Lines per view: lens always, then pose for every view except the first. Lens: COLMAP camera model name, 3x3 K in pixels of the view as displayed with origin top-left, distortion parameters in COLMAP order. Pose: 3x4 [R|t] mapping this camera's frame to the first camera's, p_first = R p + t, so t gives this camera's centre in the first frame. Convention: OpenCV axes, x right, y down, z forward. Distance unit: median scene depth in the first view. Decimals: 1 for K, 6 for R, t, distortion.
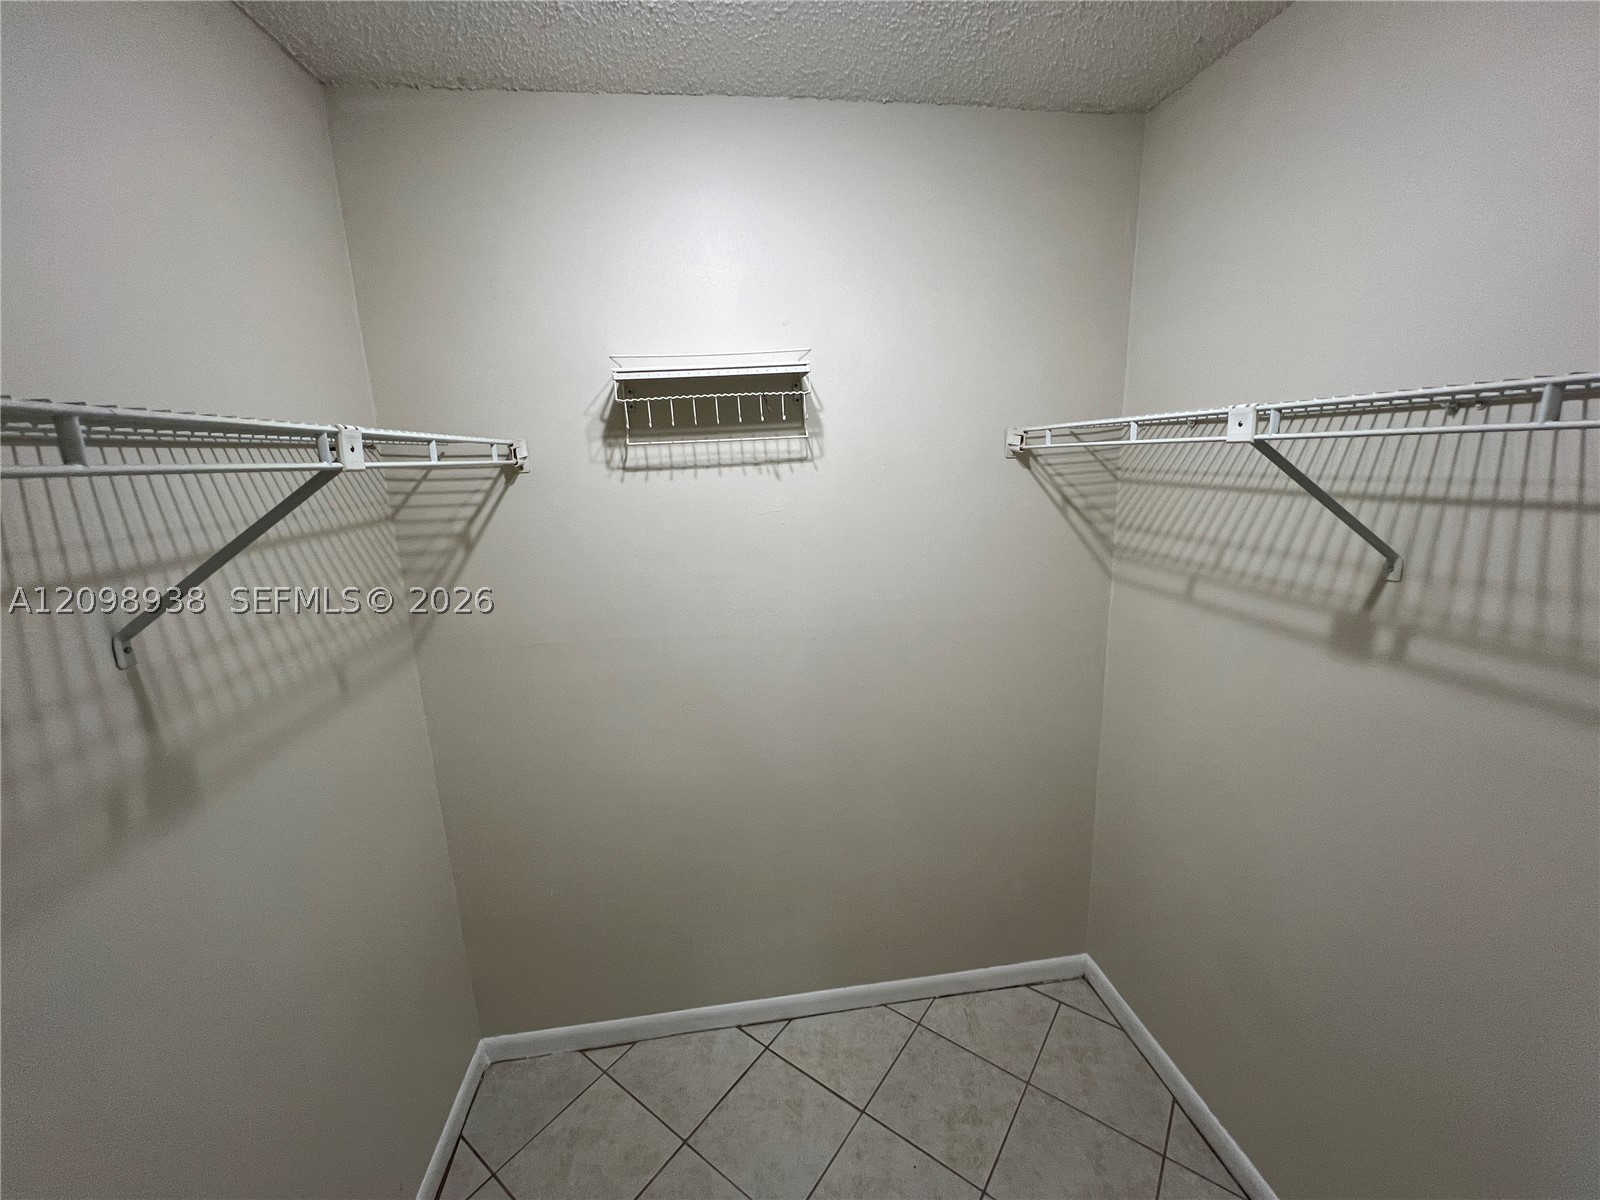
lens RADIAL K [[637.1, 0, 793.4], [0, 637.1, 598.6], [0, 0, 1]] dist [0.000542, 0.000040]
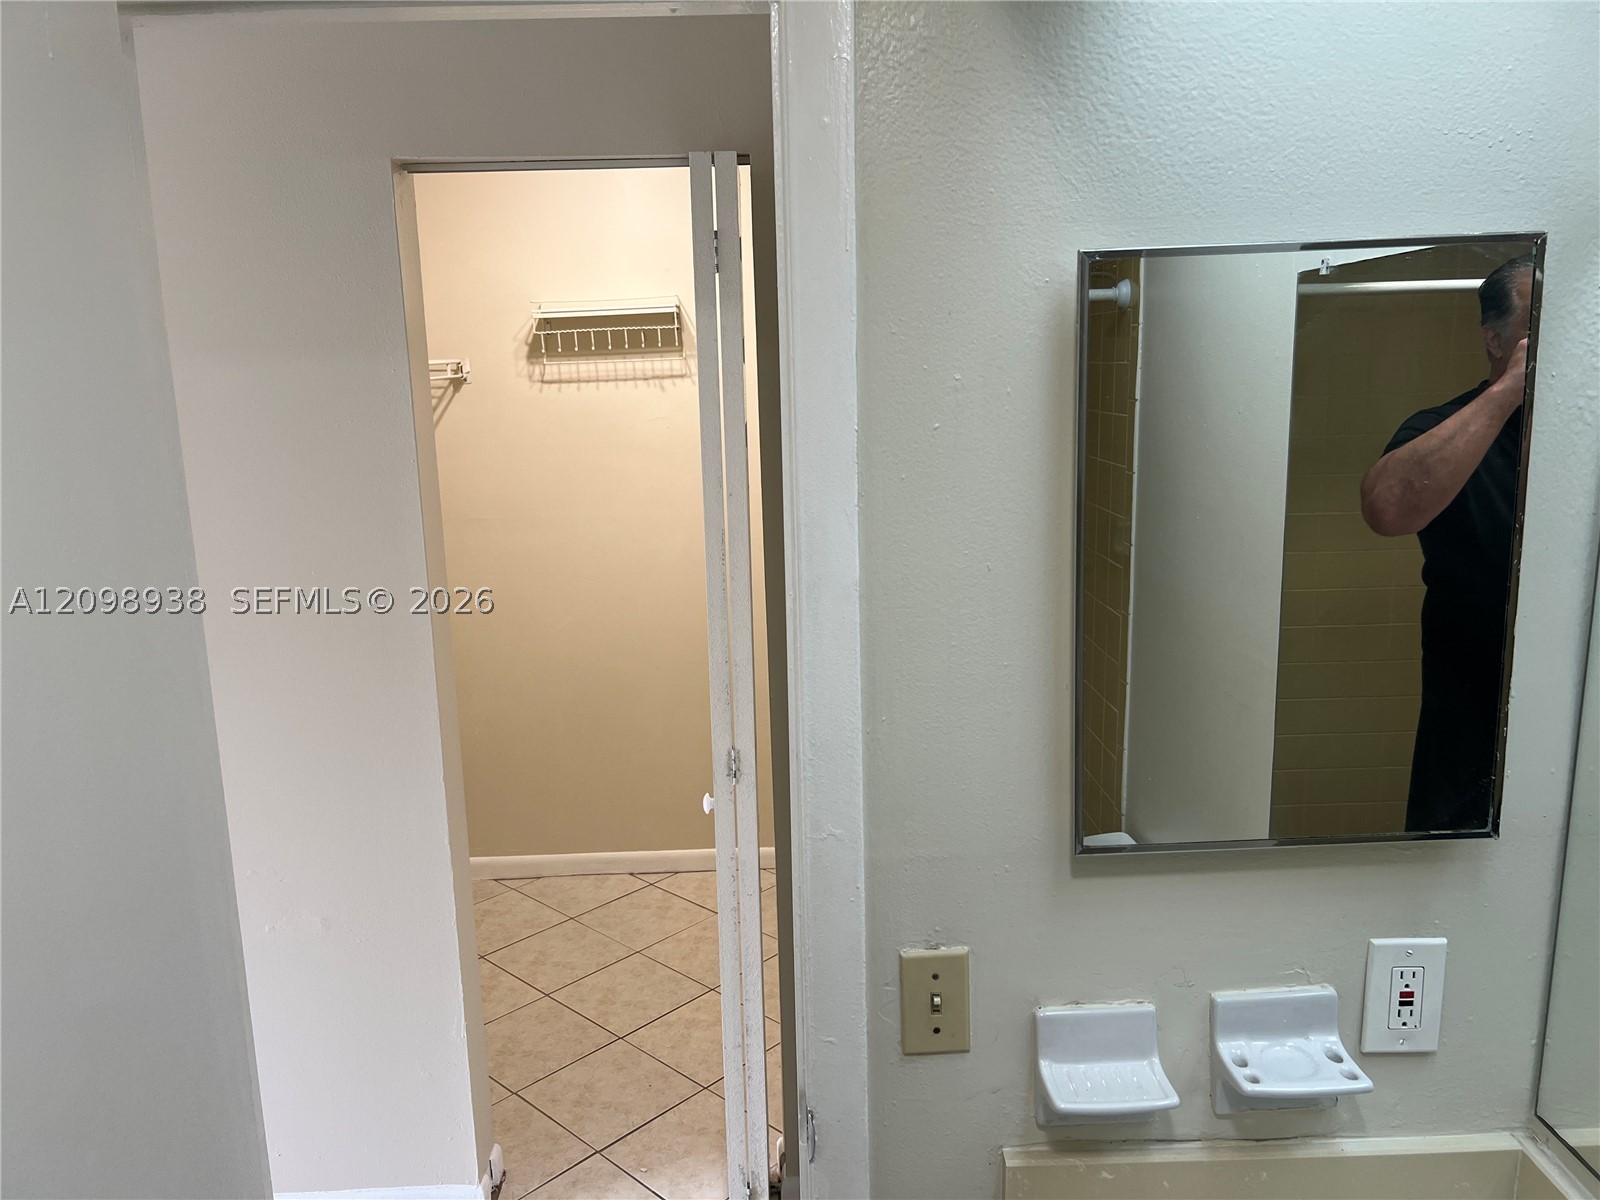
lens RADIAL K [[1207.2, 0, 794.6], [0, 1207.2, 601.0], [0, 0, 1]] dist [0.030455, -0.043776]
pose [[0.994731, 0.030232, -0.097956, 0.494606], [-0.031380, 0.999456, -0.010197, 0.248493], [0.097595, 0.013217, 0.995138, -1.378182]]
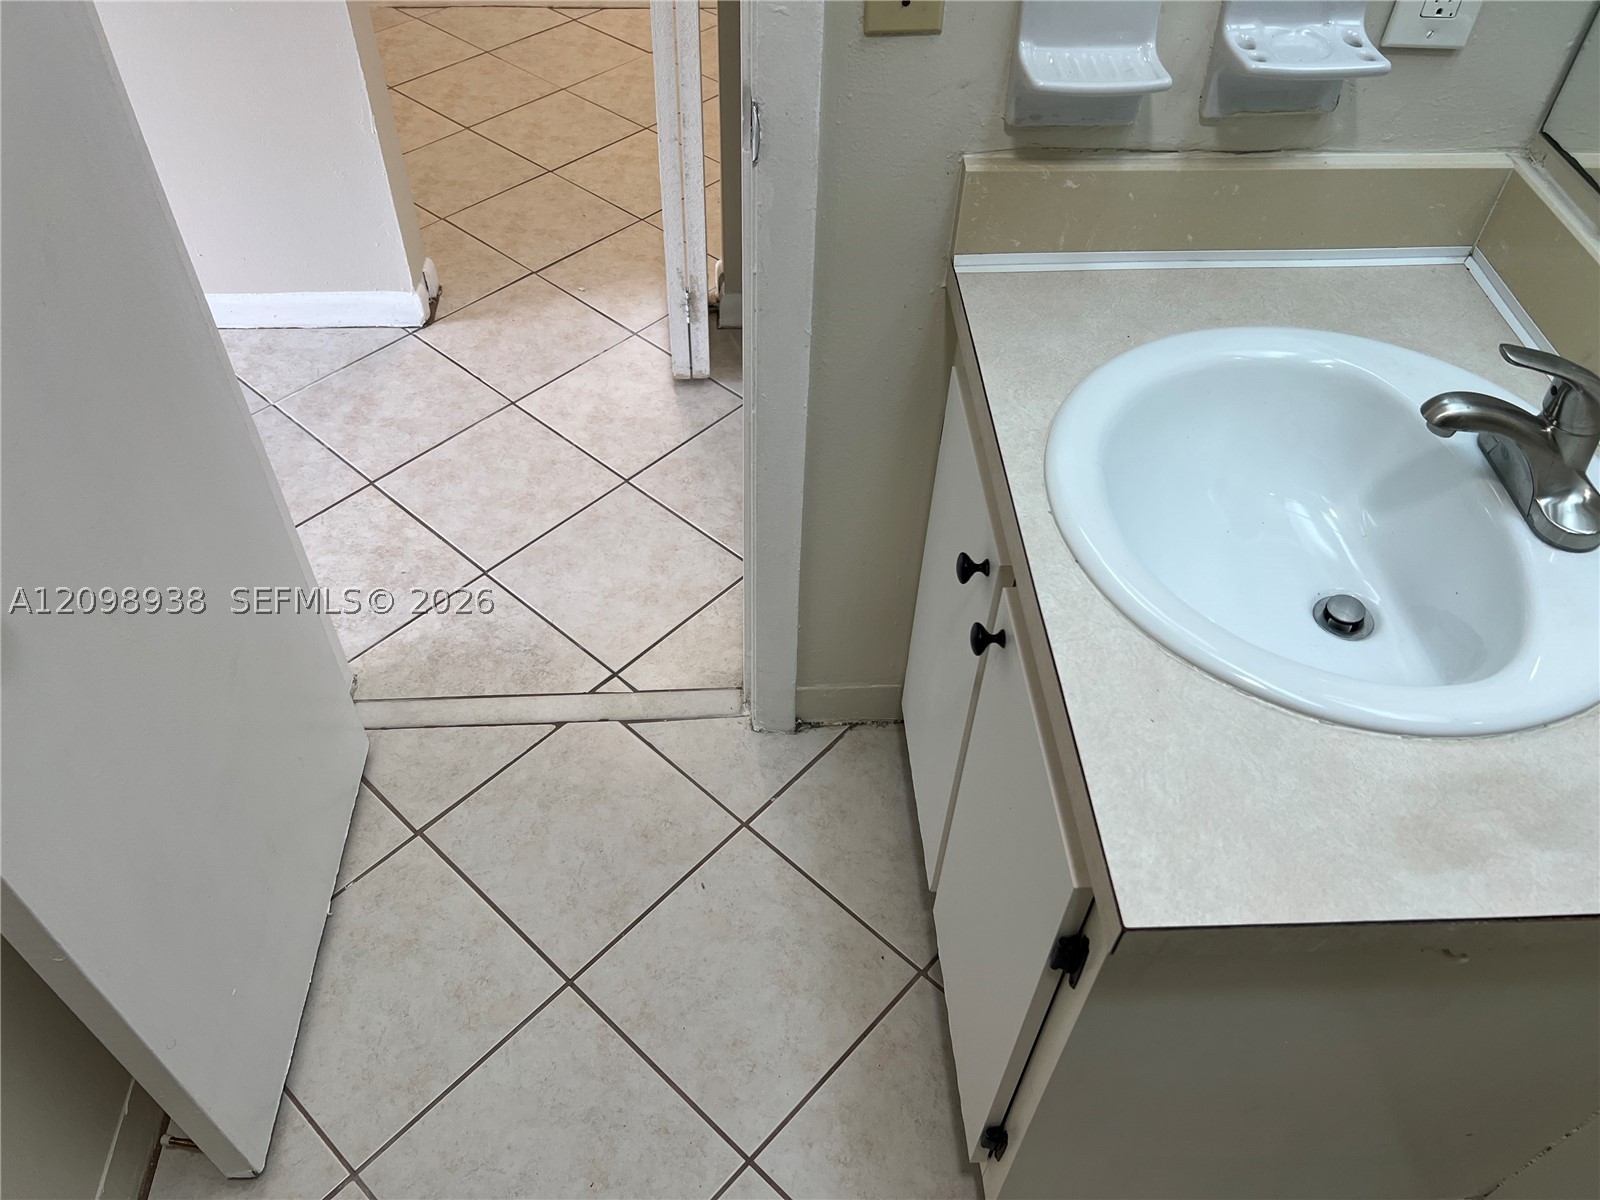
lens RADIAL K [[1207.2, 0, 800.3], [0, 1207.2, 607.8], [0, 0, 1]] dist [0.030455, -0.043776]
pose [[0.995511, 0.094589, -0.003158, 0.493320], [-0.076328, 0.822158, 0.564118, 0.424833], [0.055956, -0.561345, 0.825688, -1.327102]]
